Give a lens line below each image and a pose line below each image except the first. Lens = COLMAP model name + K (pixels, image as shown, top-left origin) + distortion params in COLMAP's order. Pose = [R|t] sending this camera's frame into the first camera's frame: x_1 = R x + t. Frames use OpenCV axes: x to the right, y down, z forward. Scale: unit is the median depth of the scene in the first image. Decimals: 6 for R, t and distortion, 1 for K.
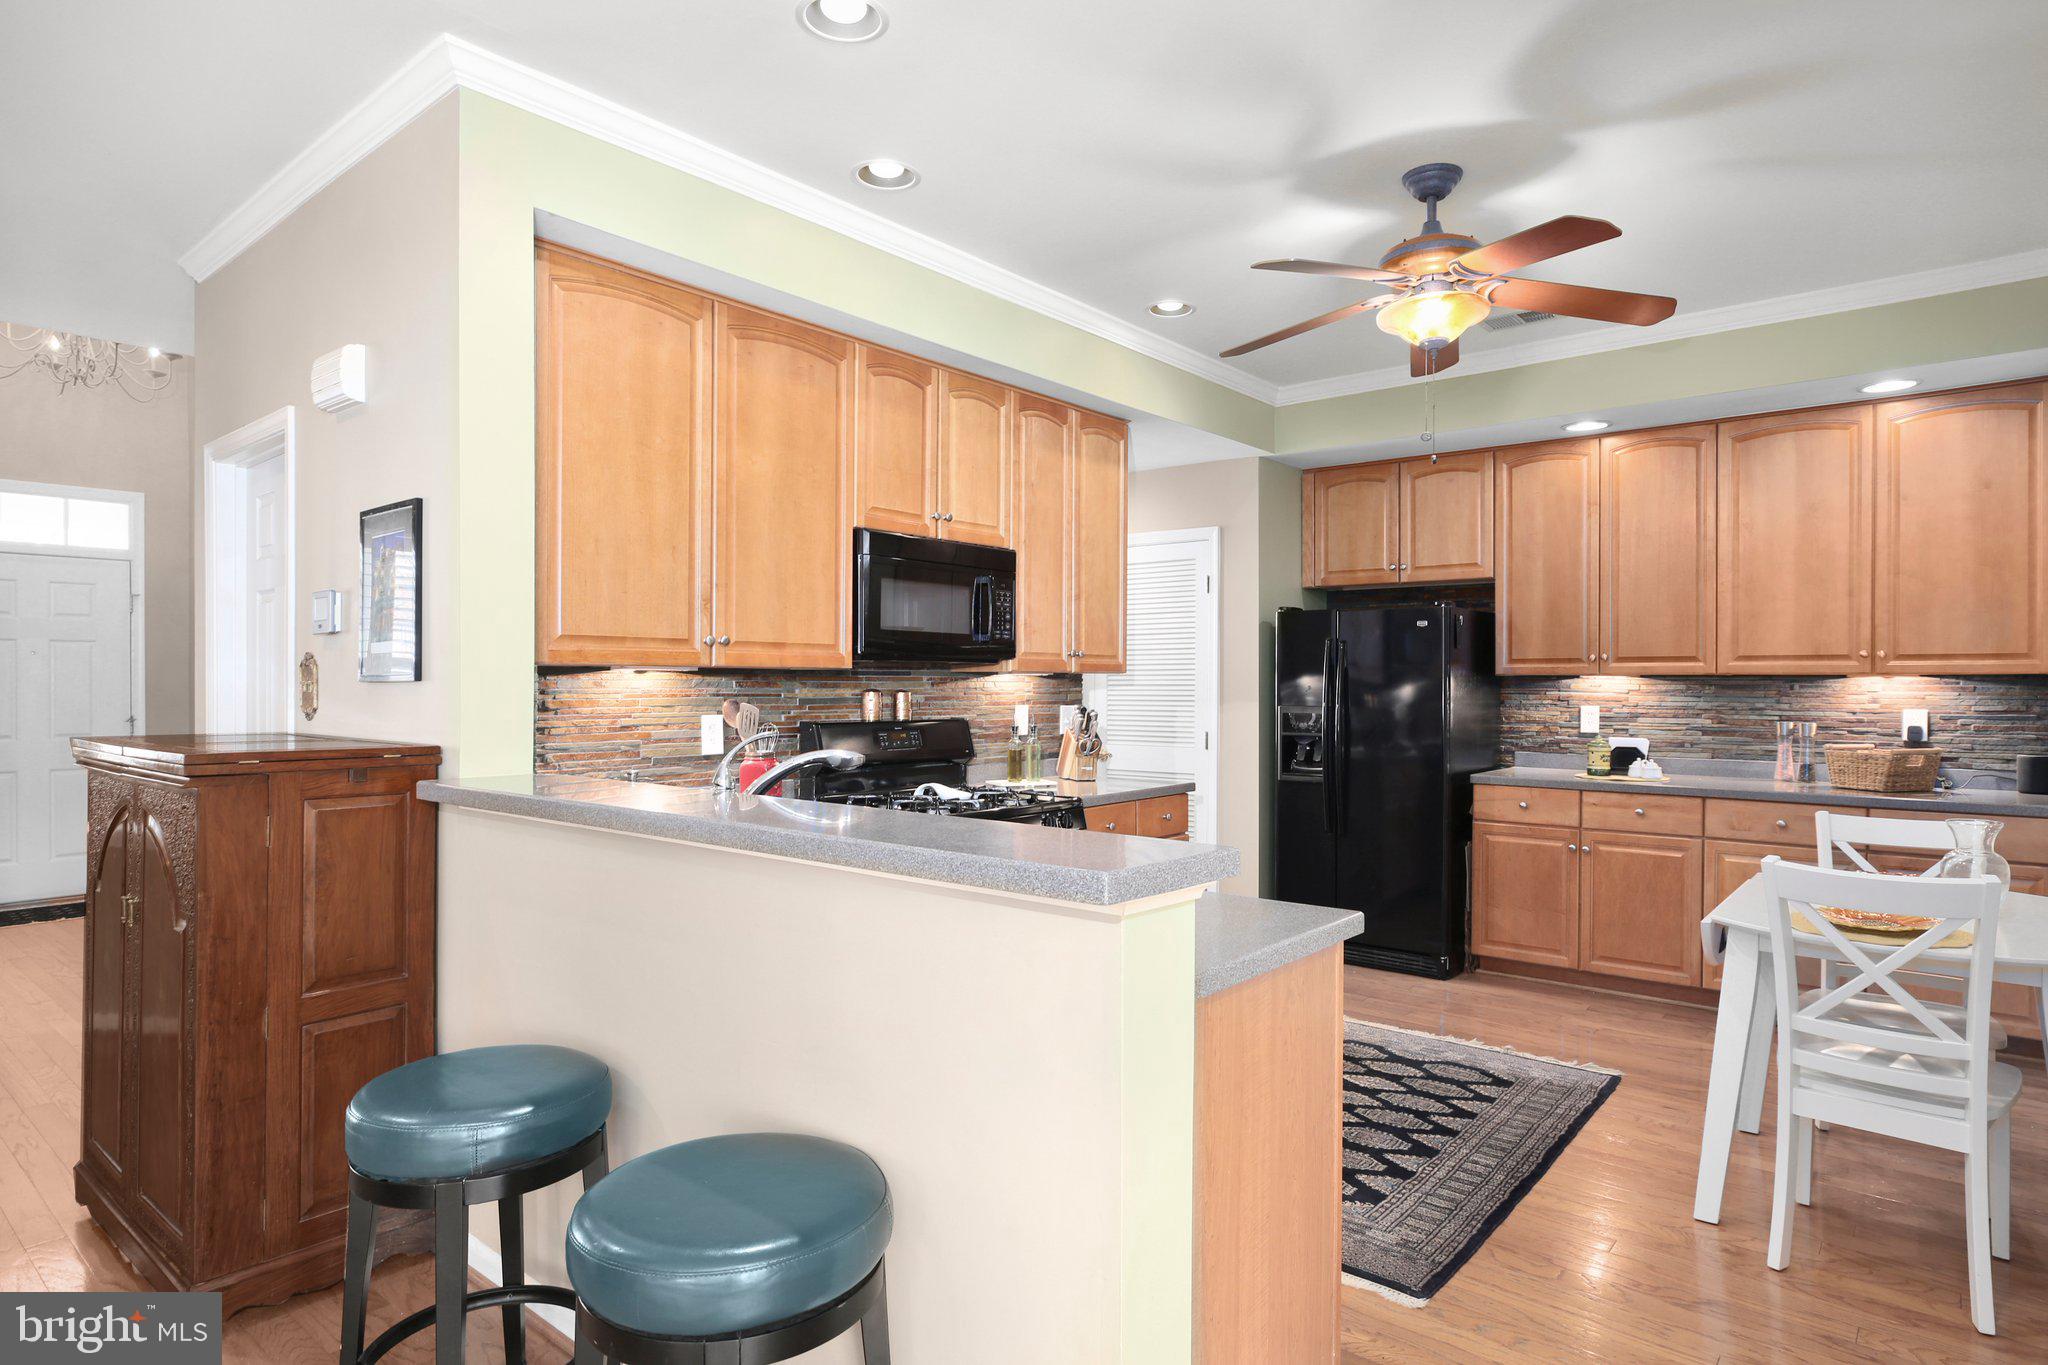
lens RADIAL K [[1137.9, 0, 1024.6], [0, 1137.9, 682.6], [0, 0, 1]] dist [-0.004540, -0.001466]
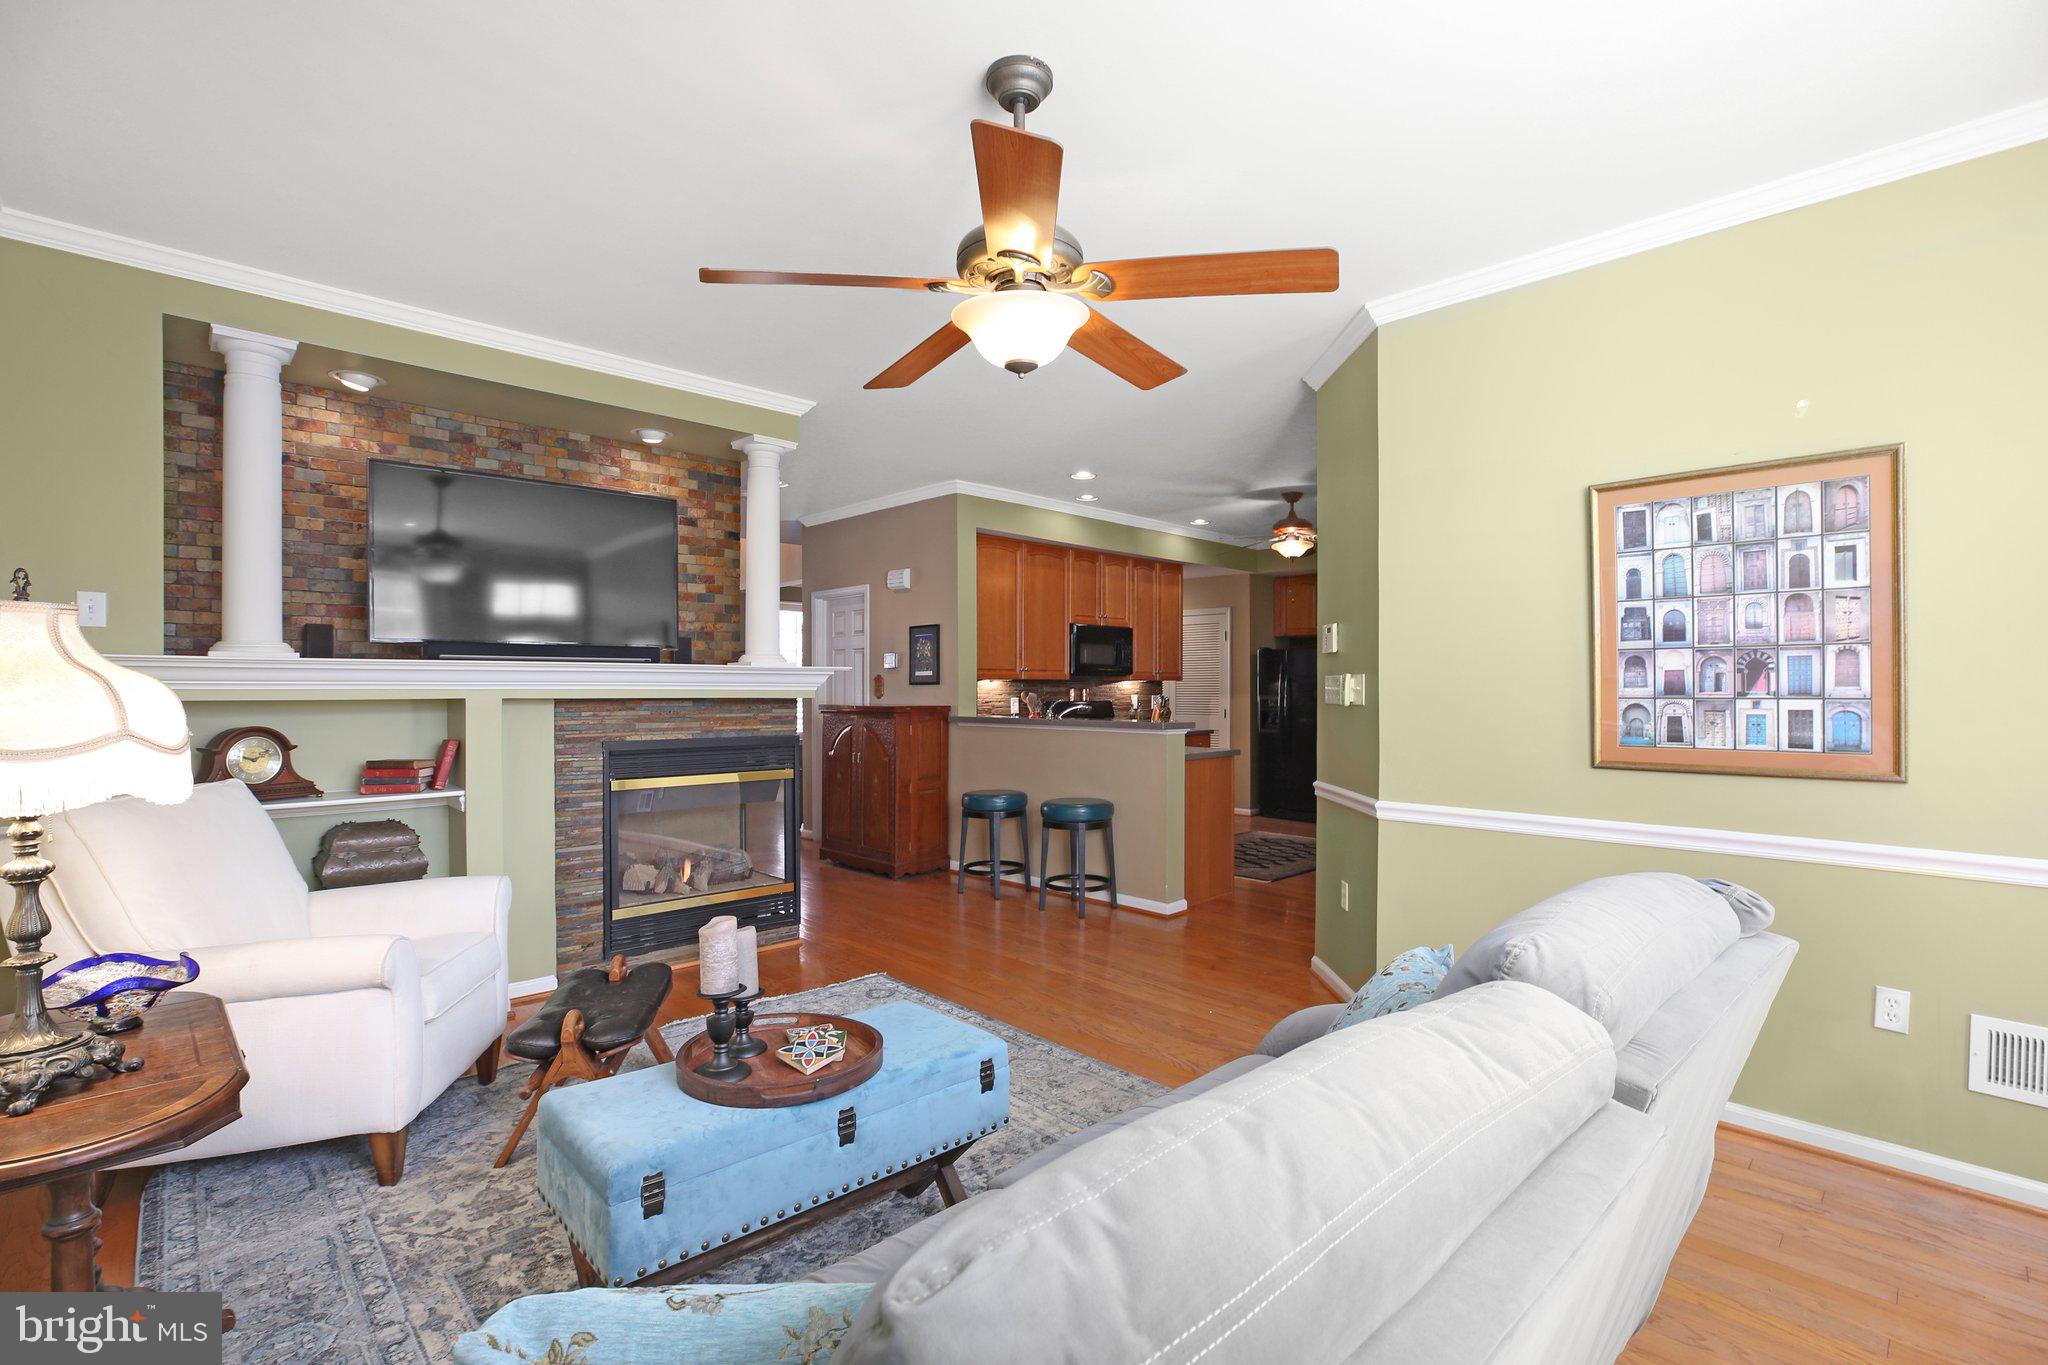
lens RADIAL K [[922.1, 0, 1025.4], [0, 922.1, 689.4], [0, 0, 1]] dist [-0.013728, -0.000039]
pose [[0.994986, -0.002719, -0.099977, -0.039006], [0.003000, 0.999992, 0.002655, 0.003788], [0.099969, -0.002942, 0.994986, -0.913410]]
